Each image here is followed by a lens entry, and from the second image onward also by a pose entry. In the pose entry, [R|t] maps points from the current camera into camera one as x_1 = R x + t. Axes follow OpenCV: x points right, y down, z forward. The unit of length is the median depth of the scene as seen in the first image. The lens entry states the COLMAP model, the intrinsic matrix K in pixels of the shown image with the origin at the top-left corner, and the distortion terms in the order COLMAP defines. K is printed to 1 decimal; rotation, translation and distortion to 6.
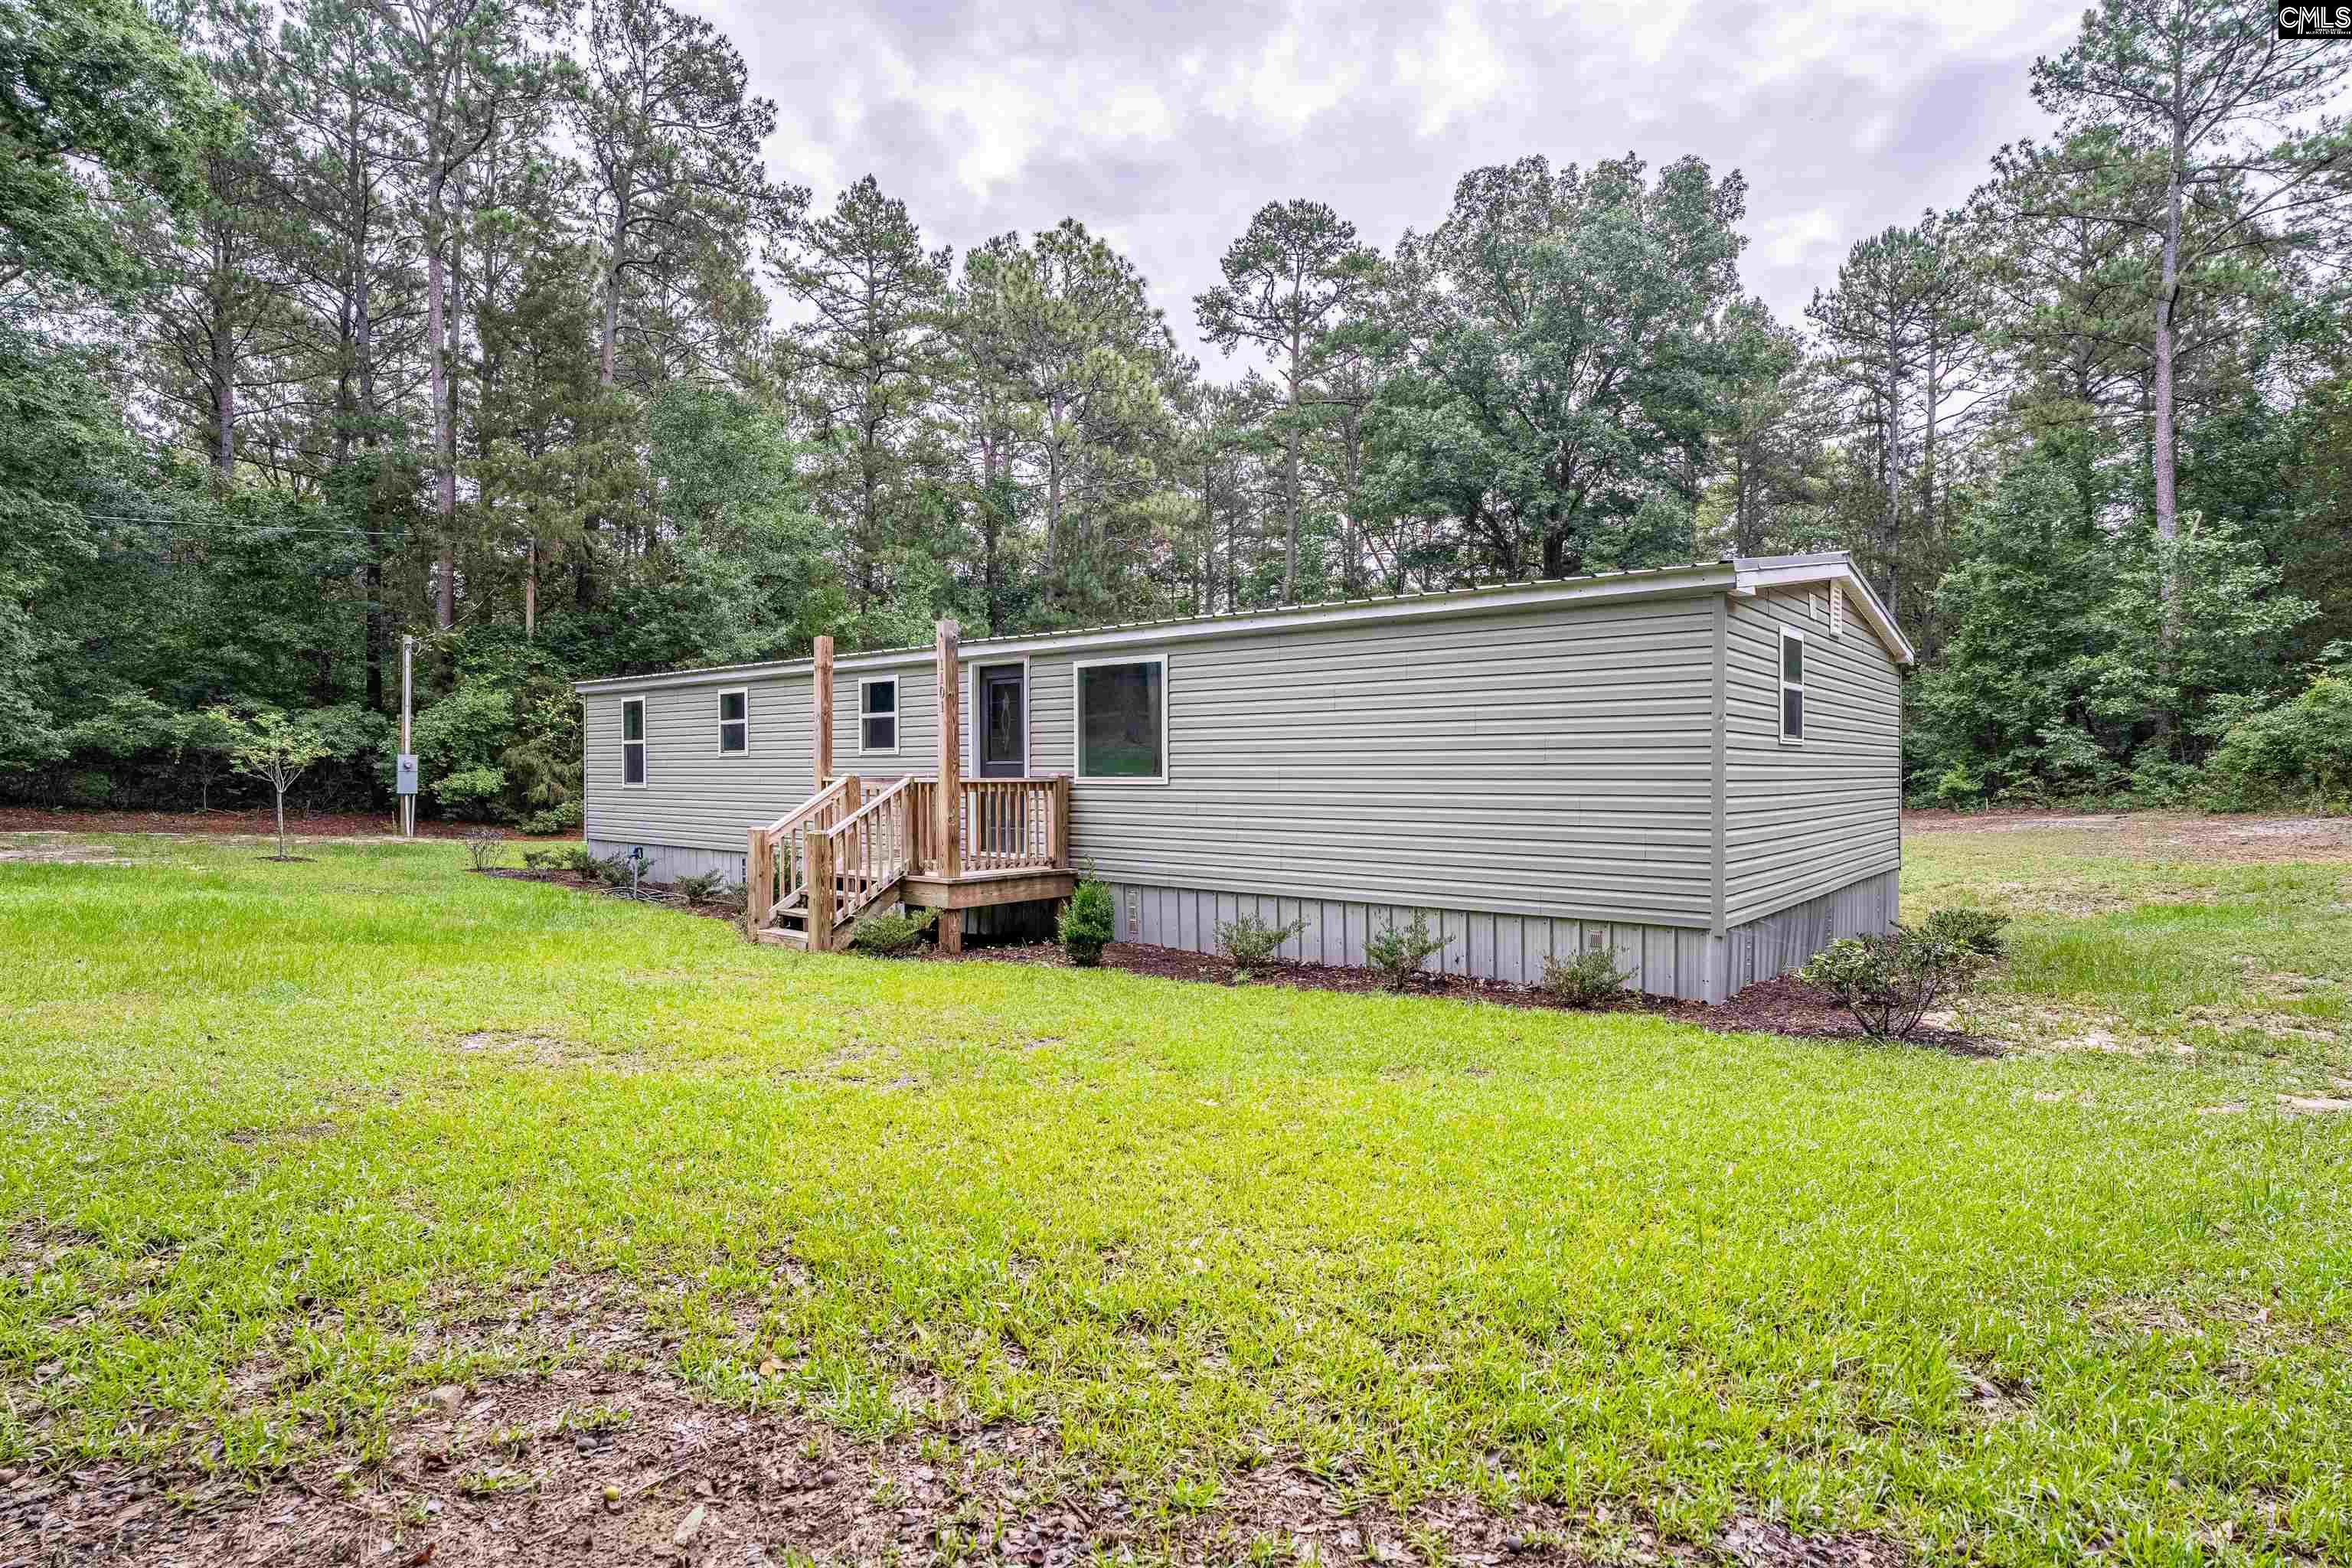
lens RADIAL K [[1187.5, 0, 1175.9], [0, 1187.5, 789.9], [0, 0, 1]] dist [0.005115, 0.003732]
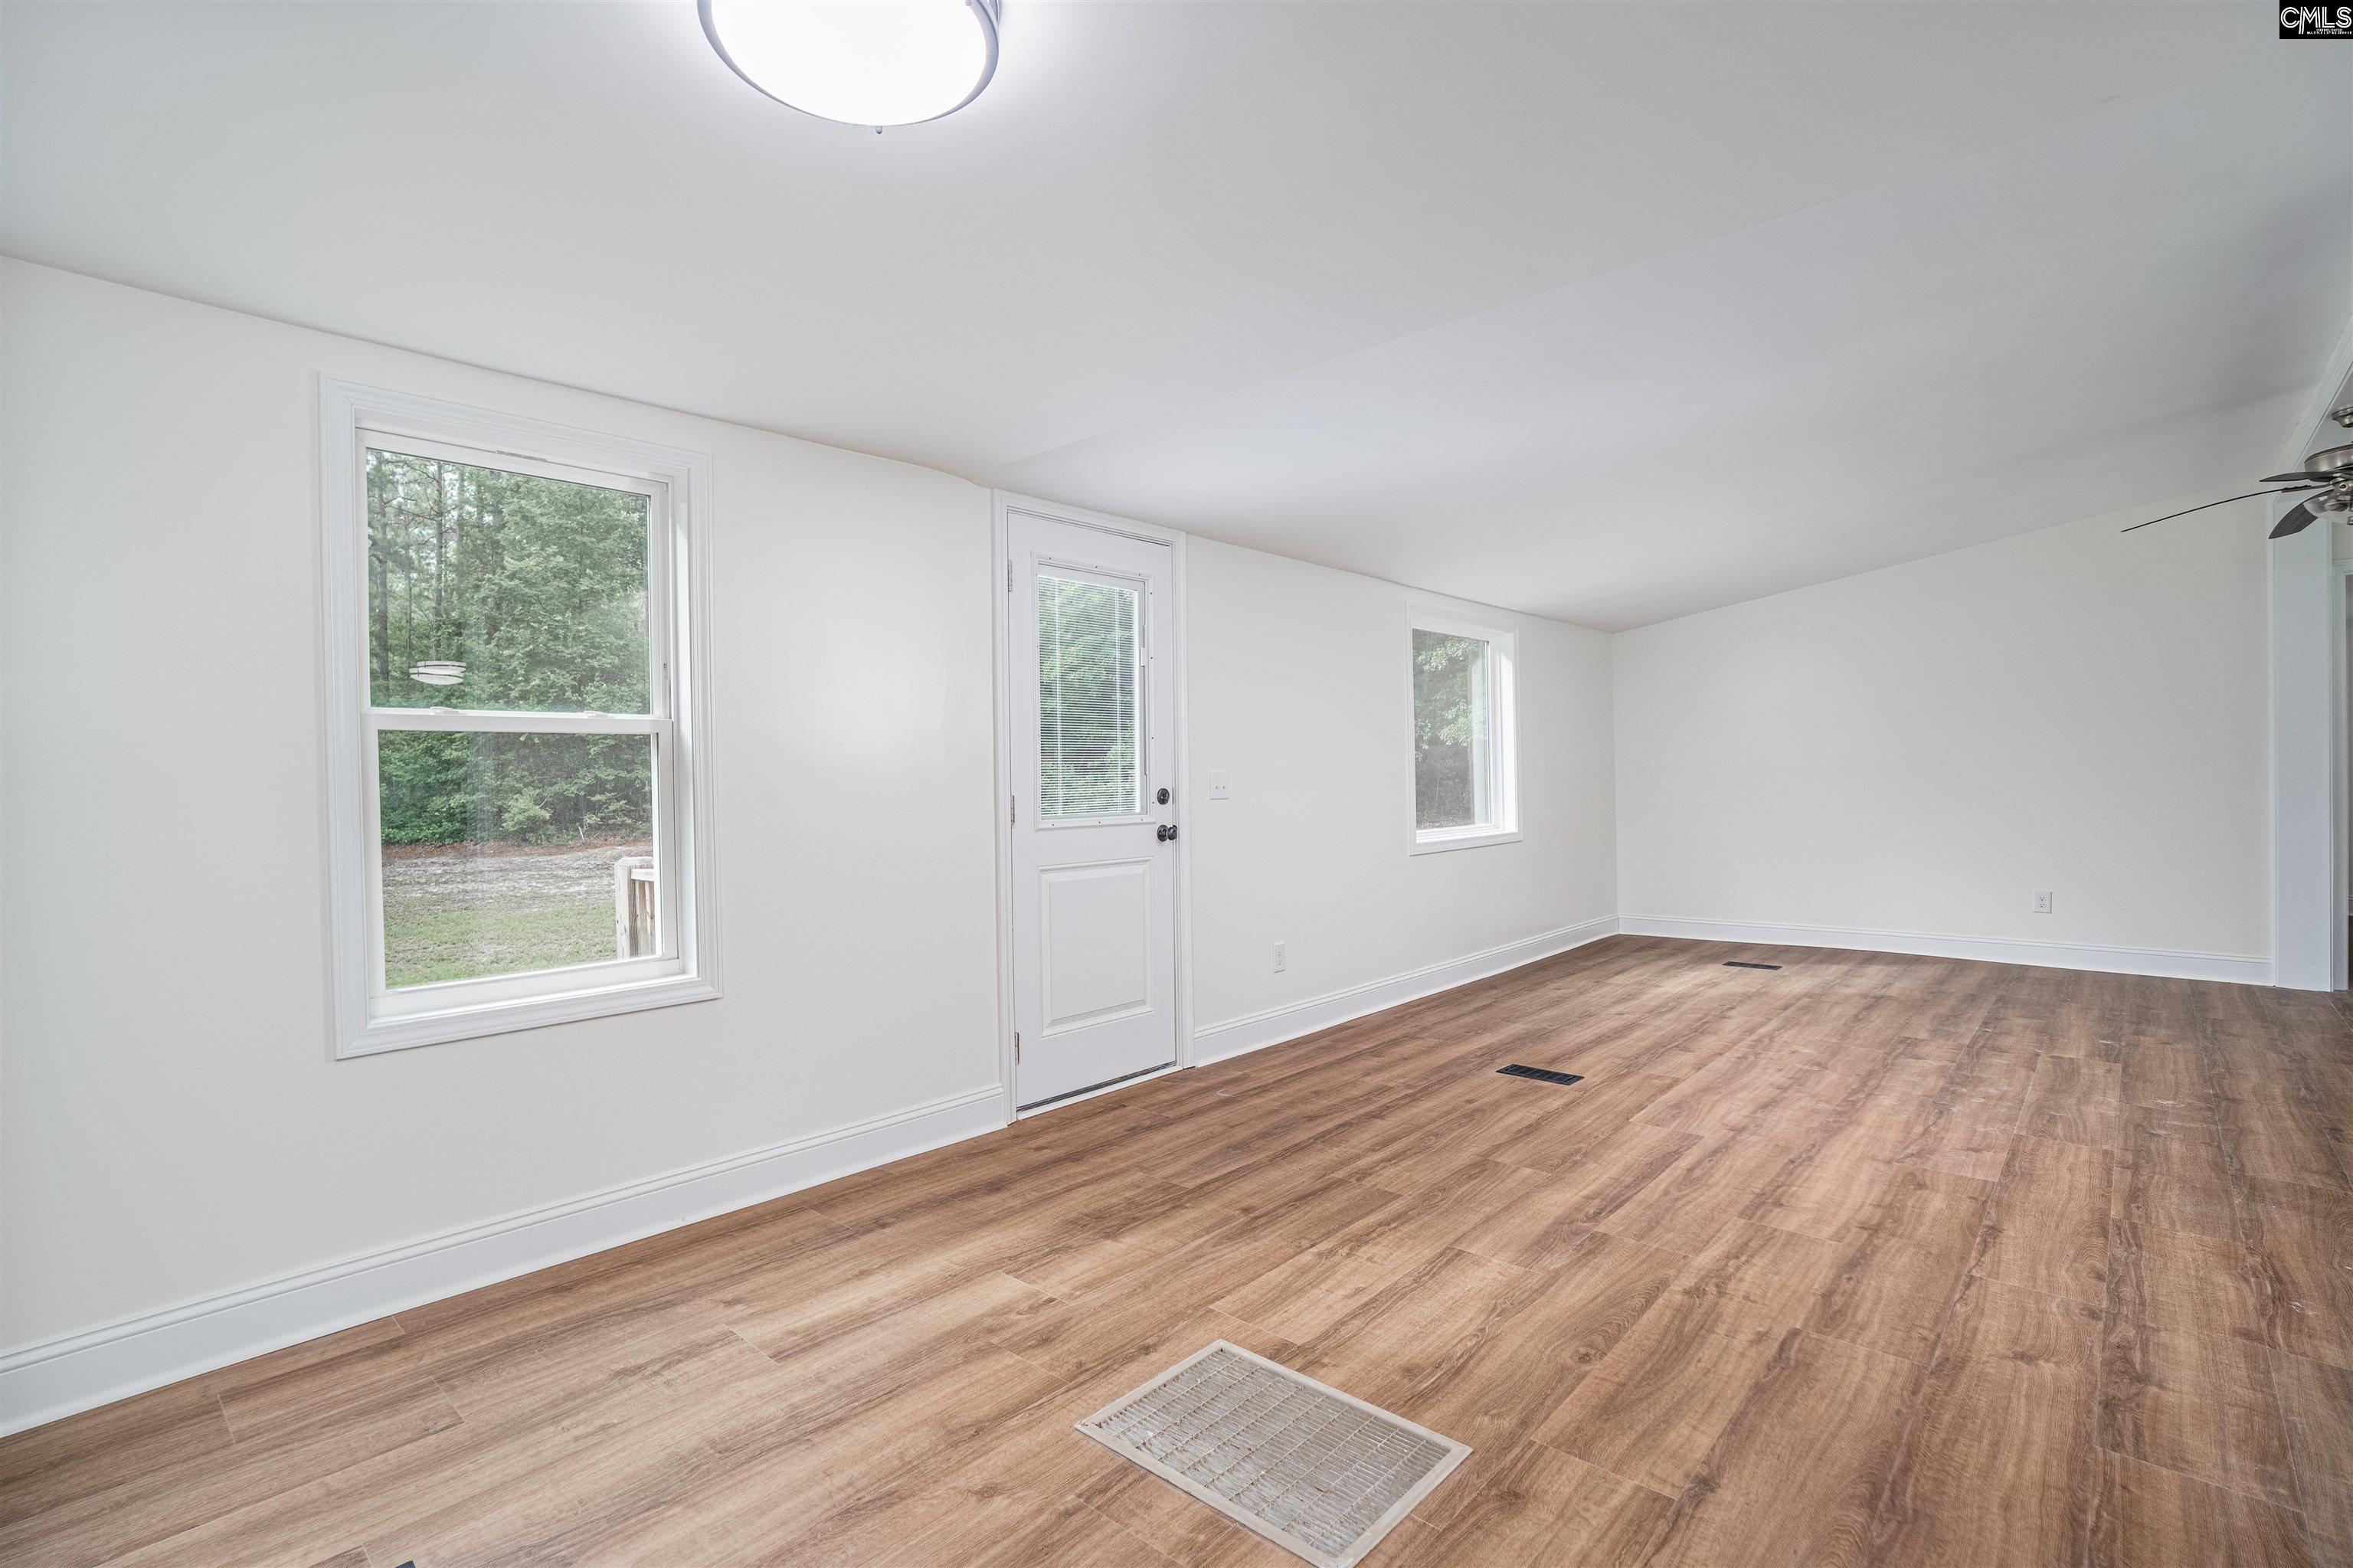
lens RADIAL K [[1069.5, 0, 1184.6], [0, 1069.5, 785.9], [0, 0, 1]] dist [-0.026269, 0.008726]
pose [[0.037333, -0.009498, 0.999258, -0.073469], [0.030317, 0.999505, 0.008368, -0.015441], [-0.998843, 0.029982, 0.037602, 0.519384]]
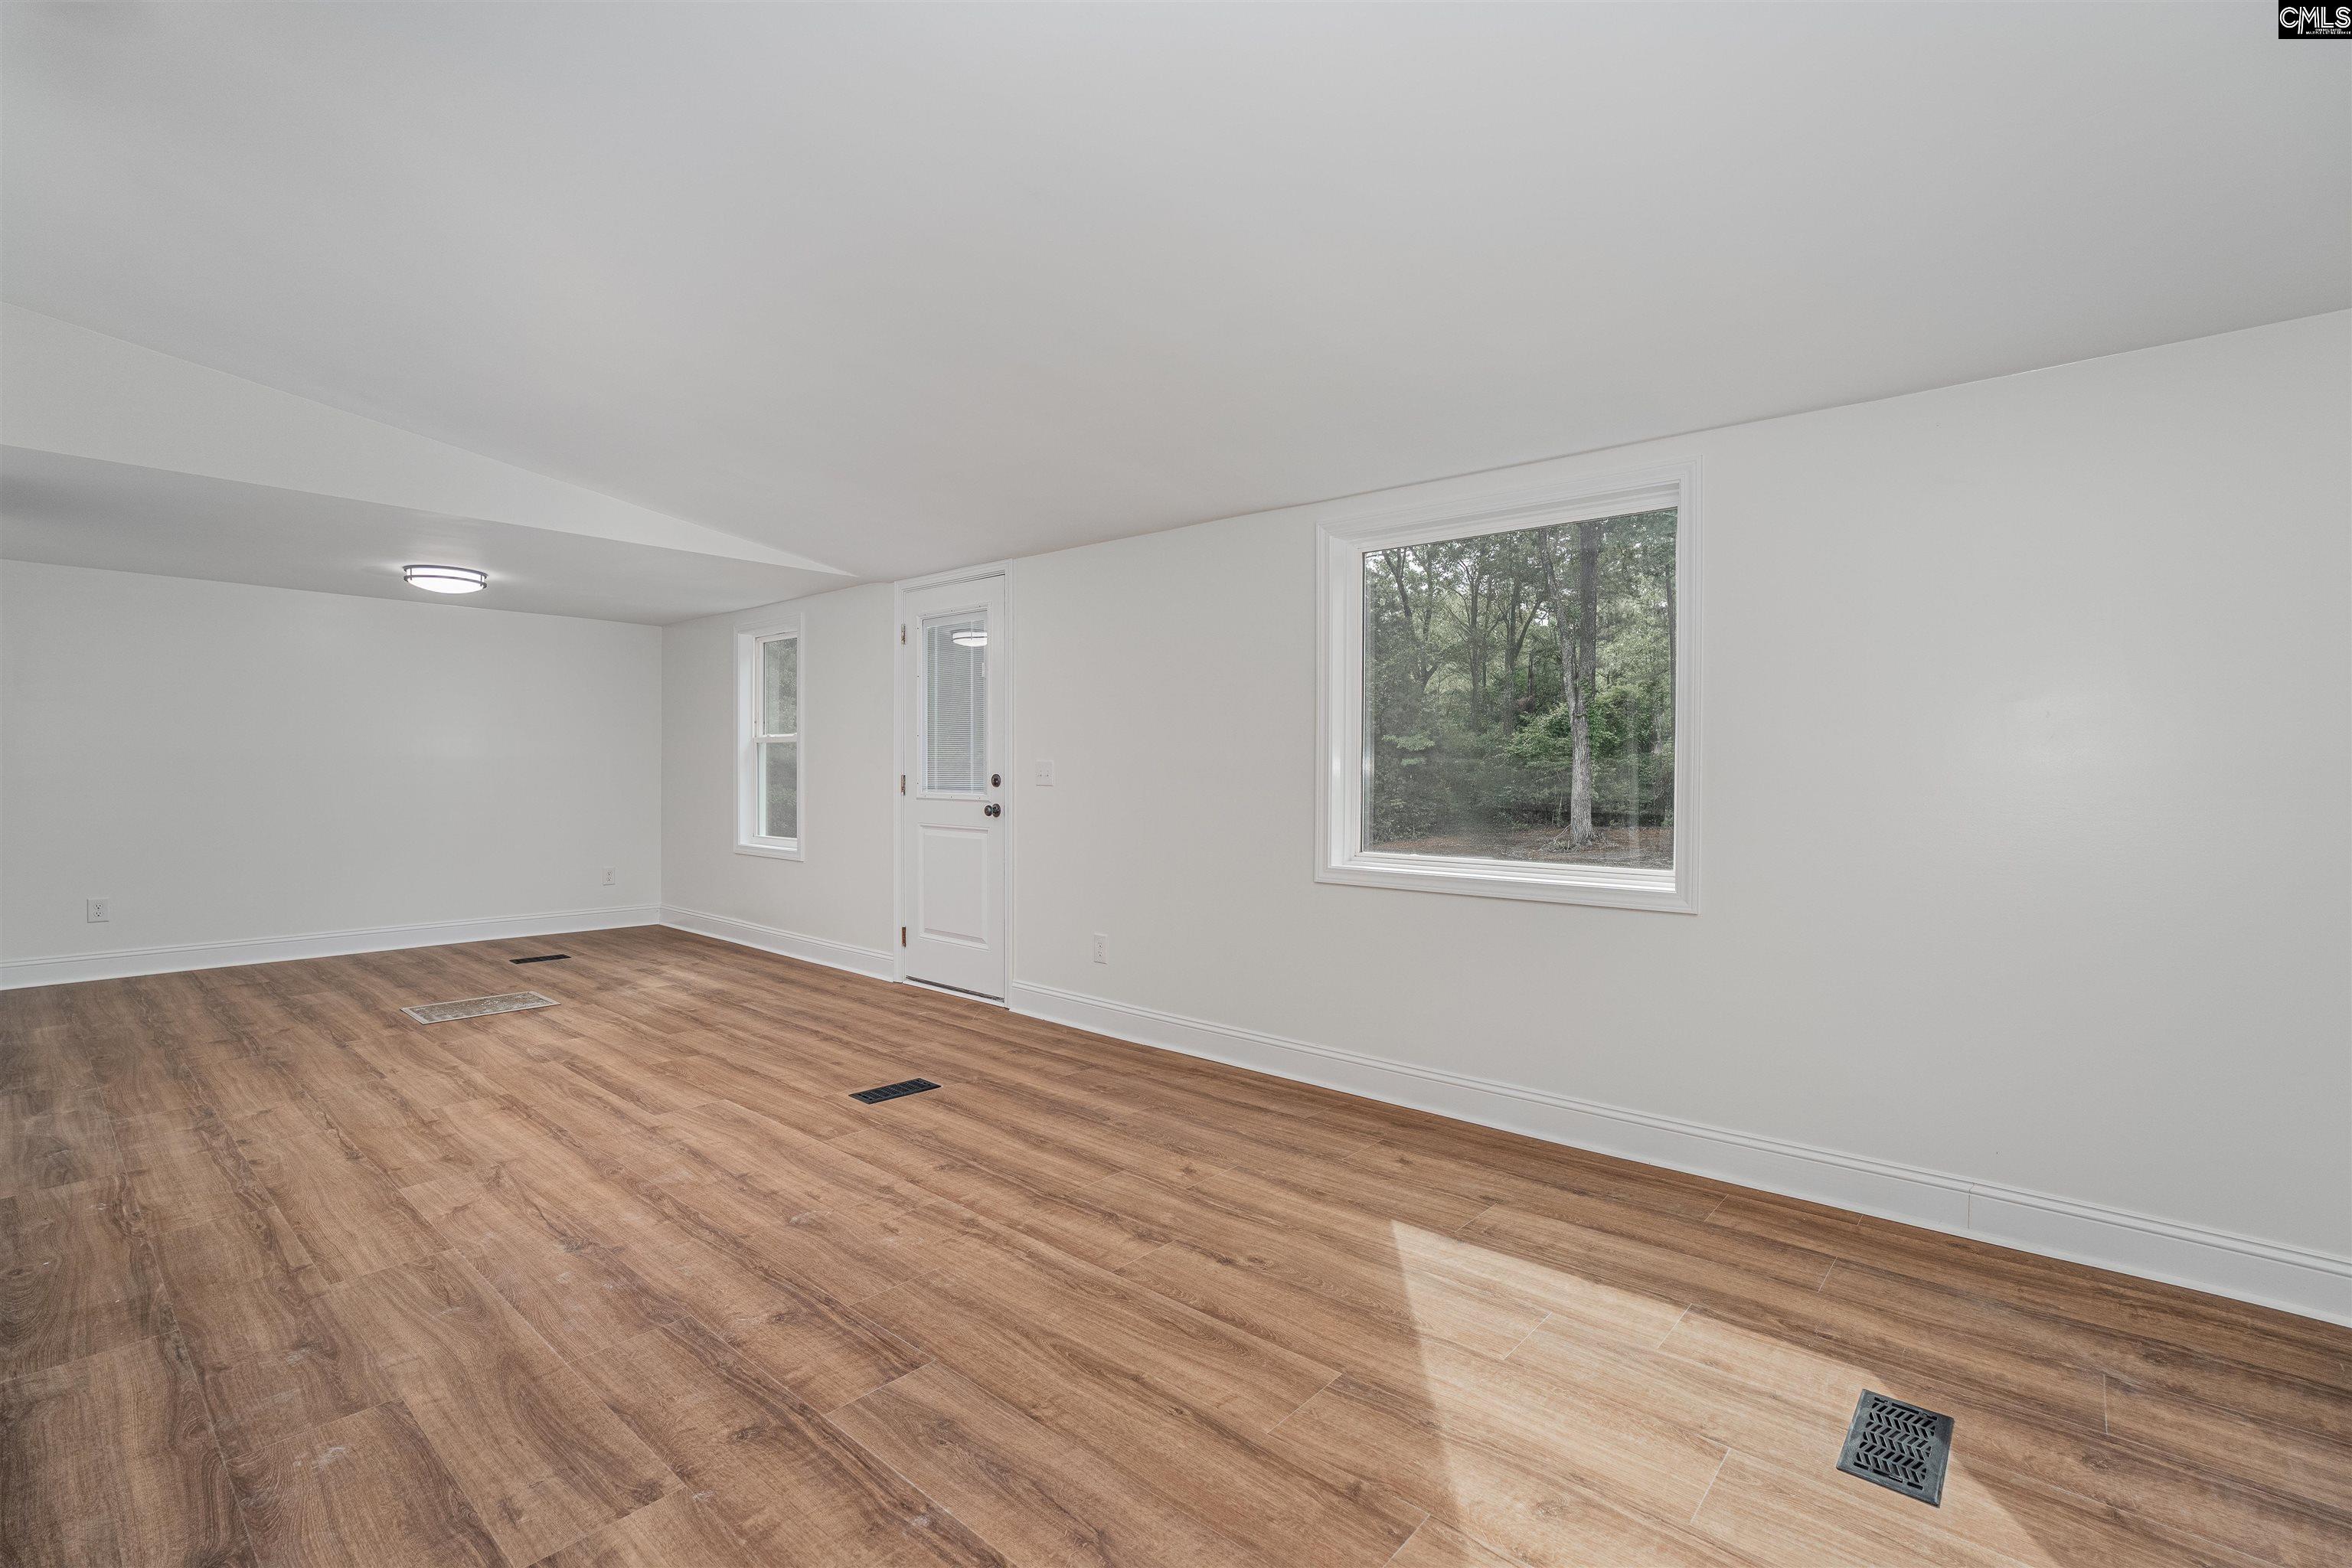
lens RADIAL K [[1069.0, 0, 1165.4], [0, 1069.0, 773.9], [0, 0, 1]] dist [-0.026269, 0.008726]
pose [[0.999602, 0.005077, -0.027732, 0.067756], [-0.005340, 0.999941, -0.009418, -0.013101], [0.027683, 0.009562, 0.999571, 0.384601]]
